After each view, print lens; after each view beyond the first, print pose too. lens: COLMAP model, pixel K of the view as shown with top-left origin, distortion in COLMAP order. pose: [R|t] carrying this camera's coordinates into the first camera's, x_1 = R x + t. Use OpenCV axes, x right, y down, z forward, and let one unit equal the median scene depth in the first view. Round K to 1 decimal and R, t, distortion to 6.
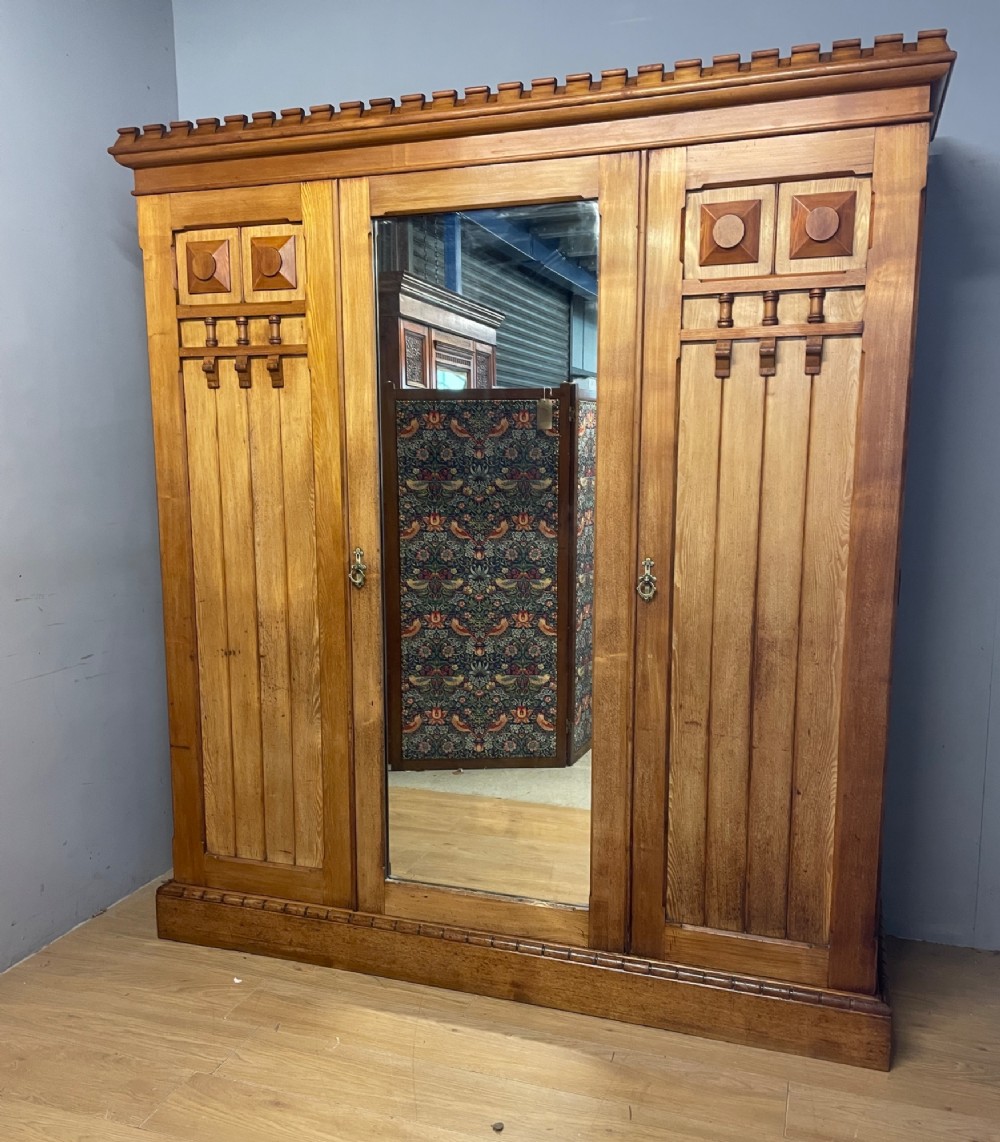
lens RADIAL K [[1007.3, 0, 500.6], [0, 1007.3, 610.0], [0, 0, 1]] dist [0.091469, -0.106209]
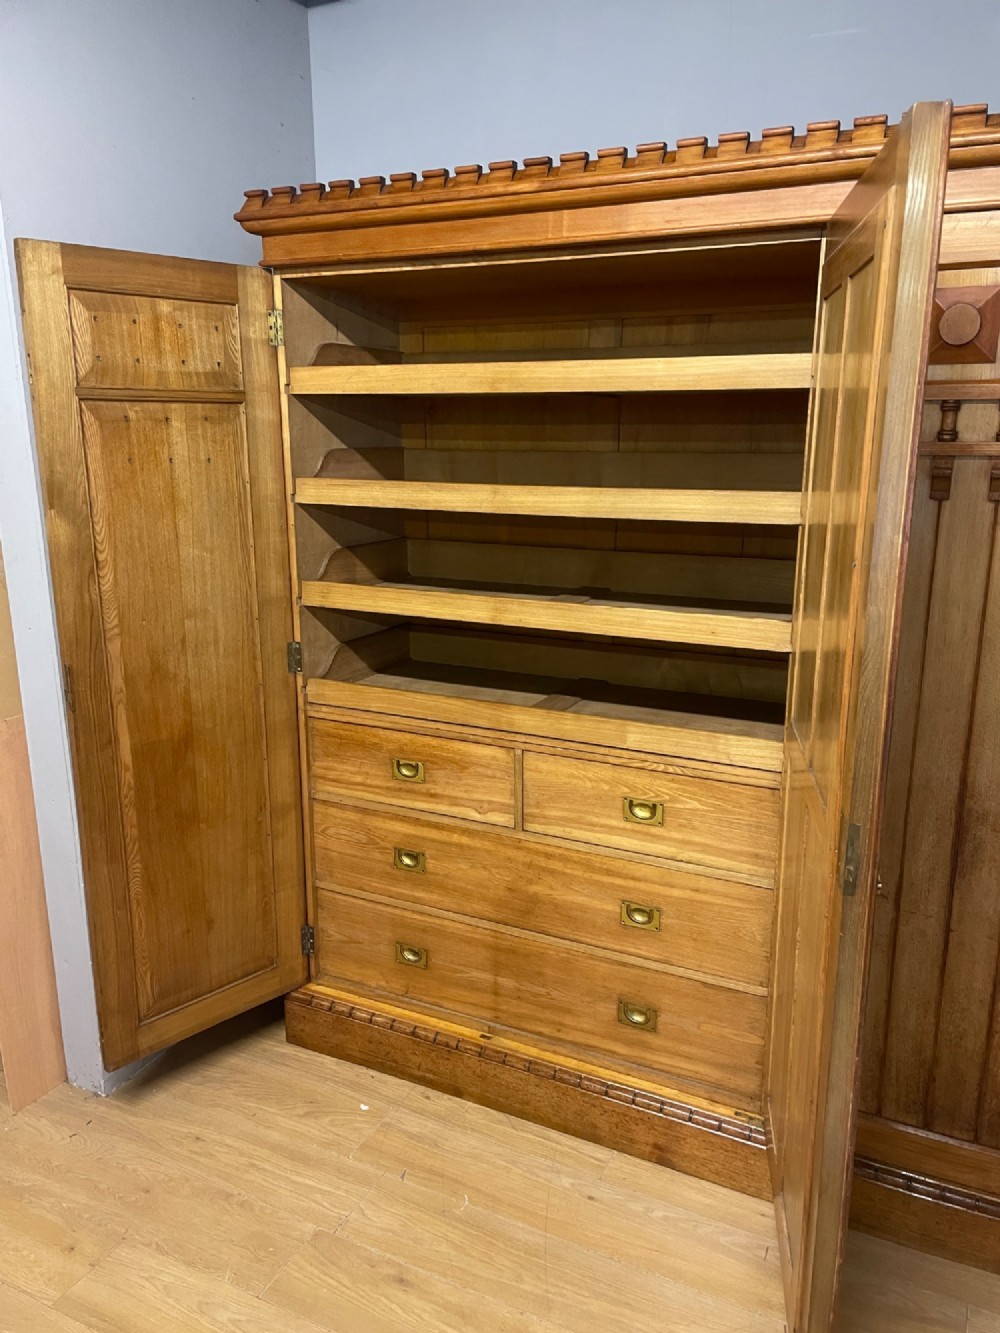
lens RADIAL K [[1005.1, 0, 514.4], [0, 1005.1, 672.5], [0, 0, 1]] dist [0.089813, -0.111406]
pose [[0.992138, 0.032941, -0.120737, -0.018355], [-0.022651, 0.996069, 0.085635, -0.143183], [0.123083, -0.082227, 0.988984, 0.120352]]
